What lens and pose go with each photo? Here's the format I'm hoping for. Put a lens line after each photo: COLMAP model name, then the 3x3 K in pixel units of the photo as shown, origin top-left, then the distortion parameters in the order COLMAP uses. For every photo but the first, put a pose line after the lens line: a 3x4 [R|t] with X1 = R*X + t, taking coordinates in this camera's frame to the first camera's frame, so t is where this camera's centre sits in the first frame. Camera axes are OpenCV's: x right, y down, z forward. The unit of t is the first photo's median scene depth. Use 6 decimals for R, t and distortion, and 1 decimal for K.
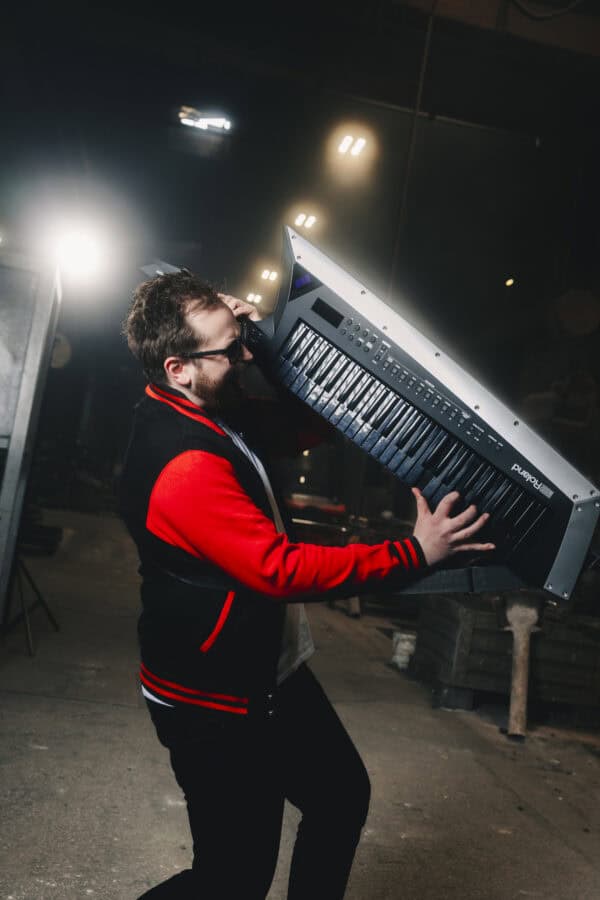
lens RADIAL K [[964.8, 0, 299.2], [0, 964.8, 448.7], [0, 0, 1]] dist [-0.005291, 0.000000]
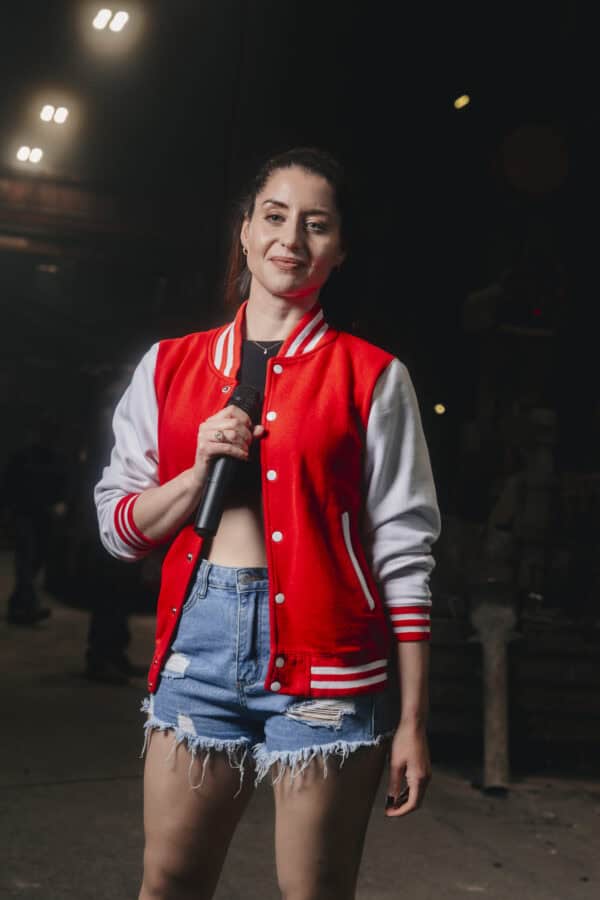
lens RADIAL K [[1701.7, 0, 300.0], [0, 1701.7, 450.7], [0, 0, 1]] dist [-0.017603, 0.000000]
pose [[0.991740, -0.079234, 0.100863, -0.017236], [0.076471, 0.996591, 0.030970, 0.007527], [-0.102973, -0.023001, 0.994418, -0.189203]]
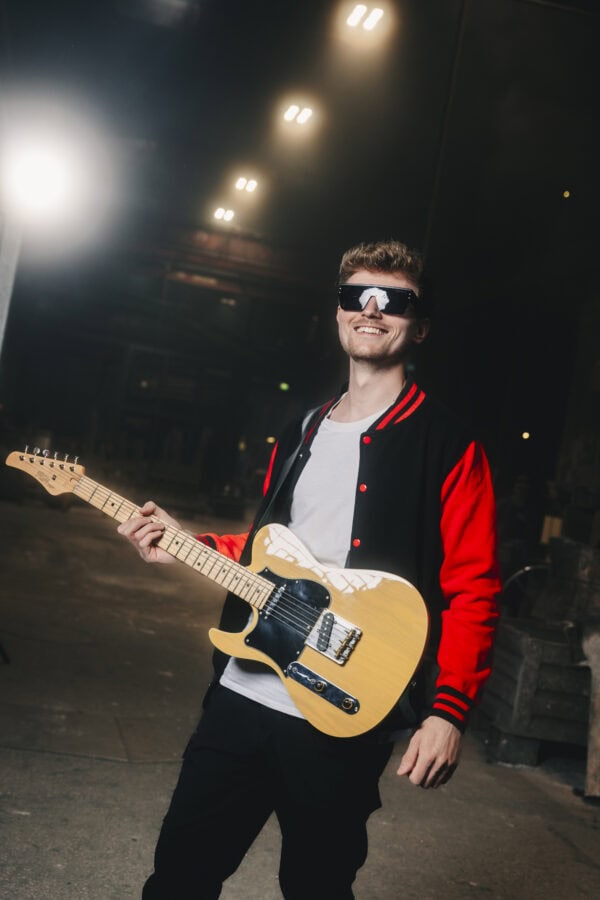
lens RADIAL K [[1292.4, 0, 300.3], [0, 1292.4, 453.5], [0, 0, 1]] dist [0.005409, 0.000000]
pose [[0.999760, 0.007172, 0.020688, -0.041796], [-0.007827, 0.999465, 0.031763, -0.018570], [-0.020449, -0.031917, 0.999281, -0.052591]]
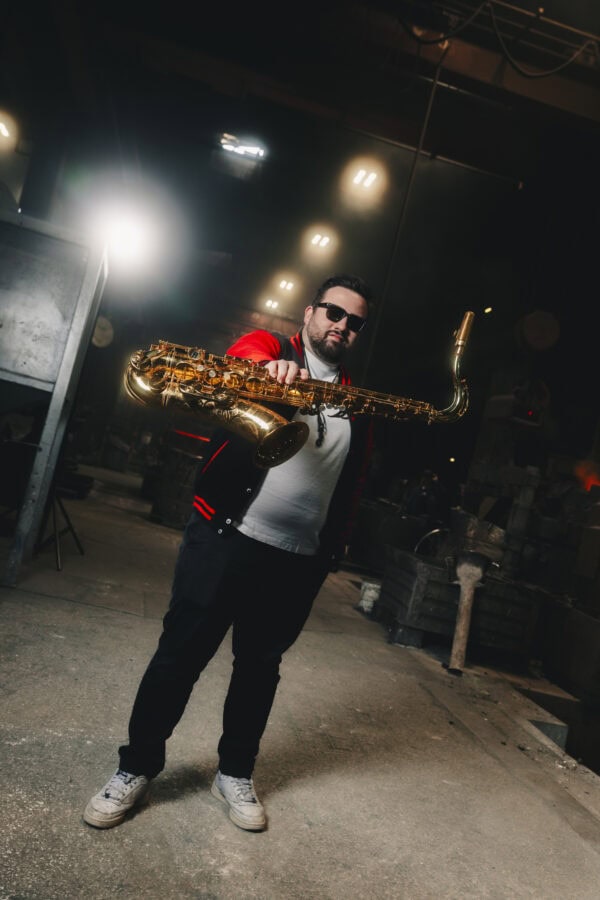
lens RADIAL K [[816.1, 0, 300.8], [0, 816.1, 450.7], [0, 0, 1]] dist [0.001019, 0.012781]
pose [[0.996369, 0.085098, 0.002750, 0.007067], [-0.085130, 0.996250, 0.015437, 0.025520], [-0.001426, -0.015615, 0.999877, -0.012610]]
